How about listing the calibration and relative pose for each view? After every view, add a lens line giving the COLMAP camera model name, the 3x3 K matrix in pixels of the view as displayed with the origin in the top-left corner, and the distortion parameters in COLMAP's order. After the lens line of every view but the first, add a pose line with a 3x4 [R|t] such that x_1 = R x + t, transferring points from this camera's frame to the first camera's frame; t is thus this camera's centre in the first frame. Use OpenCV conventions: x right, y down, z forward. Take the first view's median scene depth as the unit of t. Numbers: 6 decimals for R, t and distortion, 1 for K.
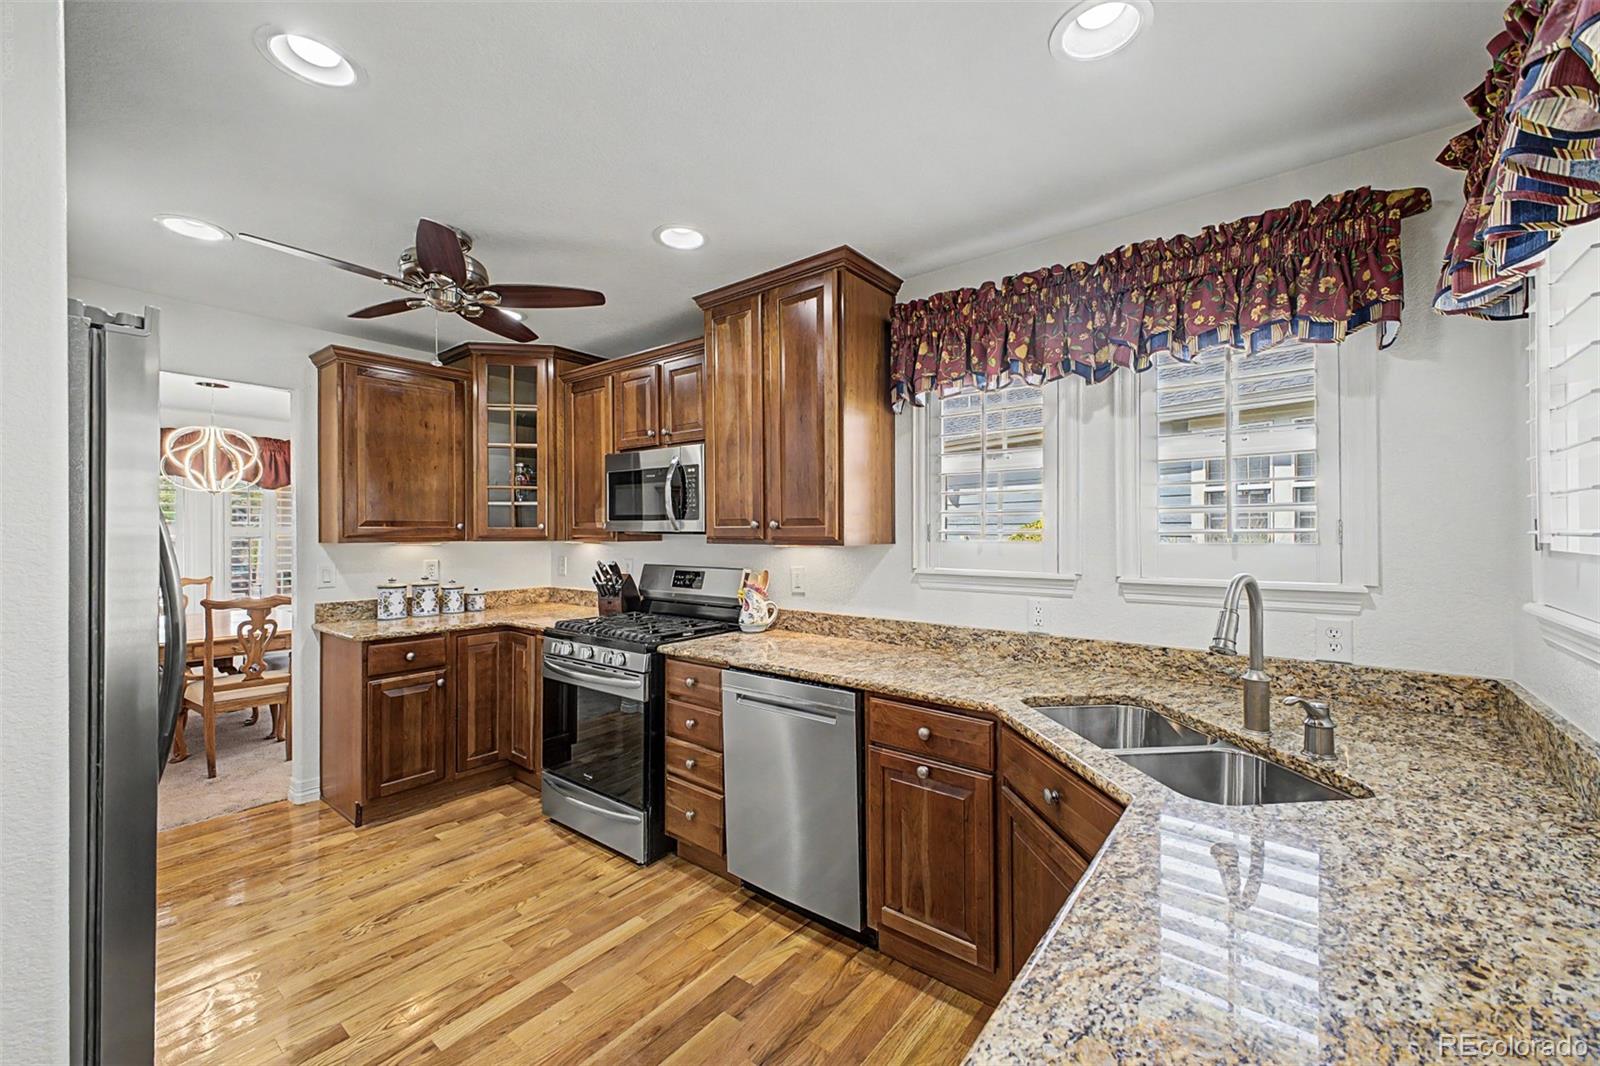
lens RADIAL K [[639.4, 0, 802.4], [0, 639.4, 526.2], [0, 0, 1]] dist [-0.000427, -0.000081]
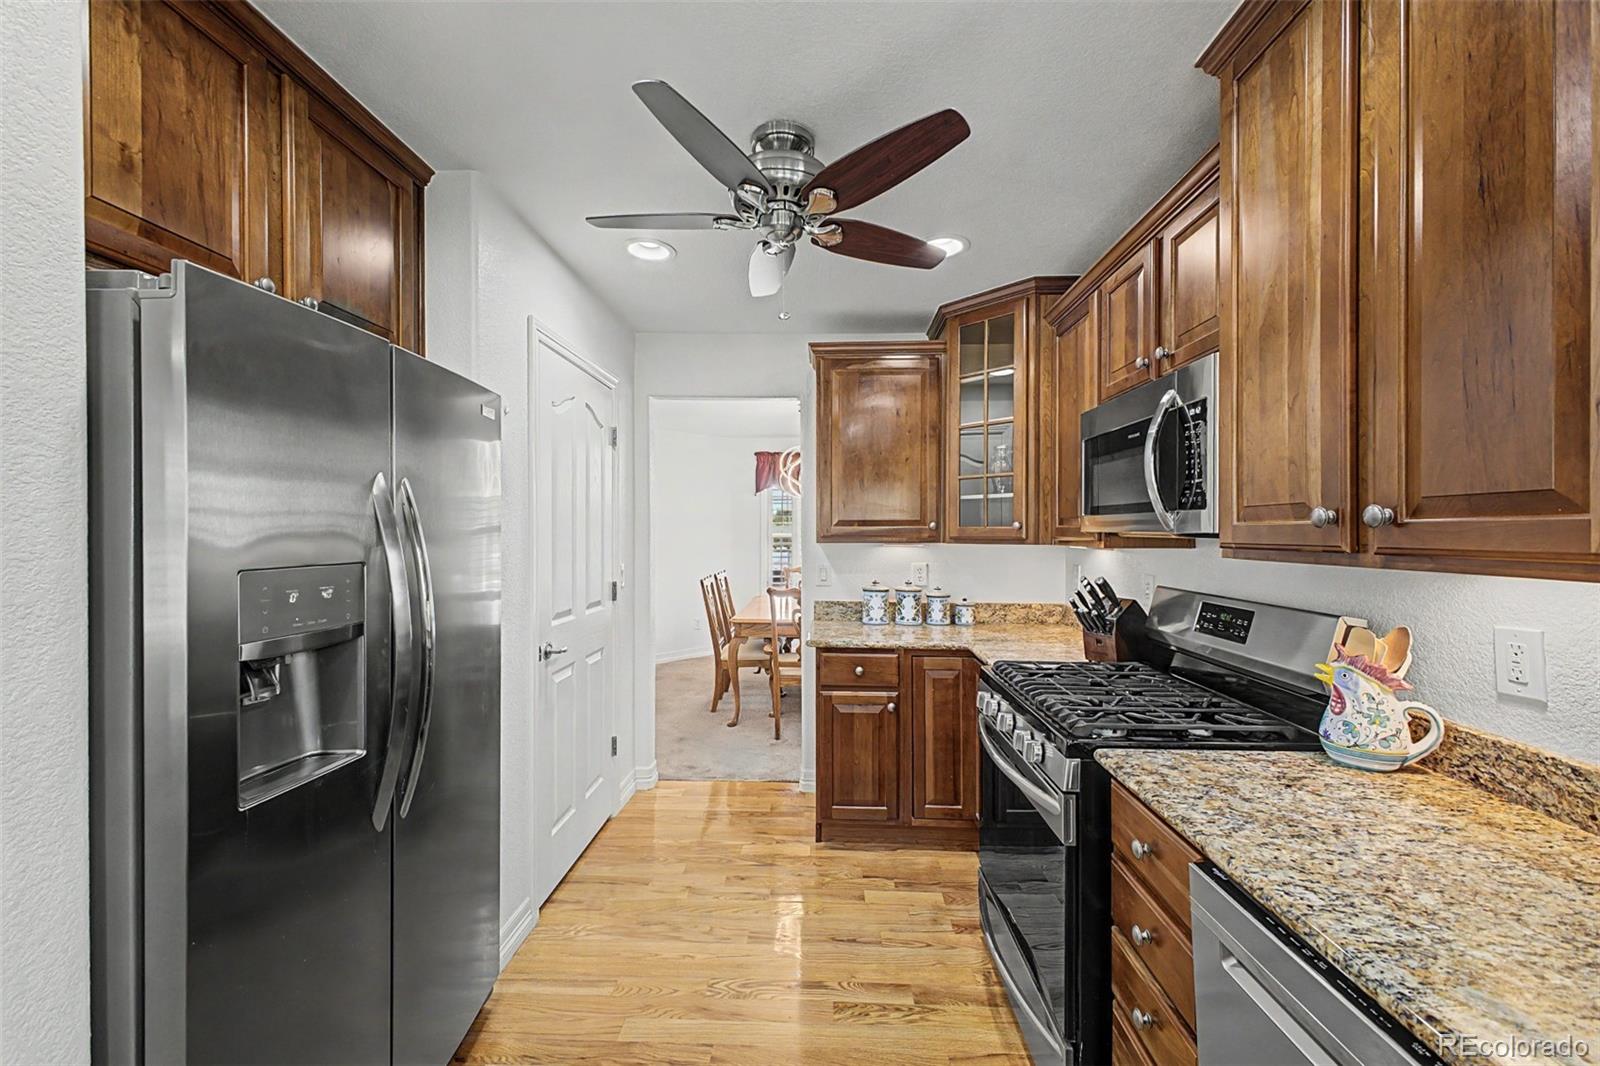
lens RADIAL K [[625.2, 0, 802.9], [0, 625.2, 527.8], [0, 0, 1]] dist [0.009941, -0.000153]
pose [[0.594071, -0.000501, -0.804412, 0.037871], [-0.000111, 1.000000, -0.000705, 0.004320], [0.804412, 0.000508, 0.594071, 0.395422]]
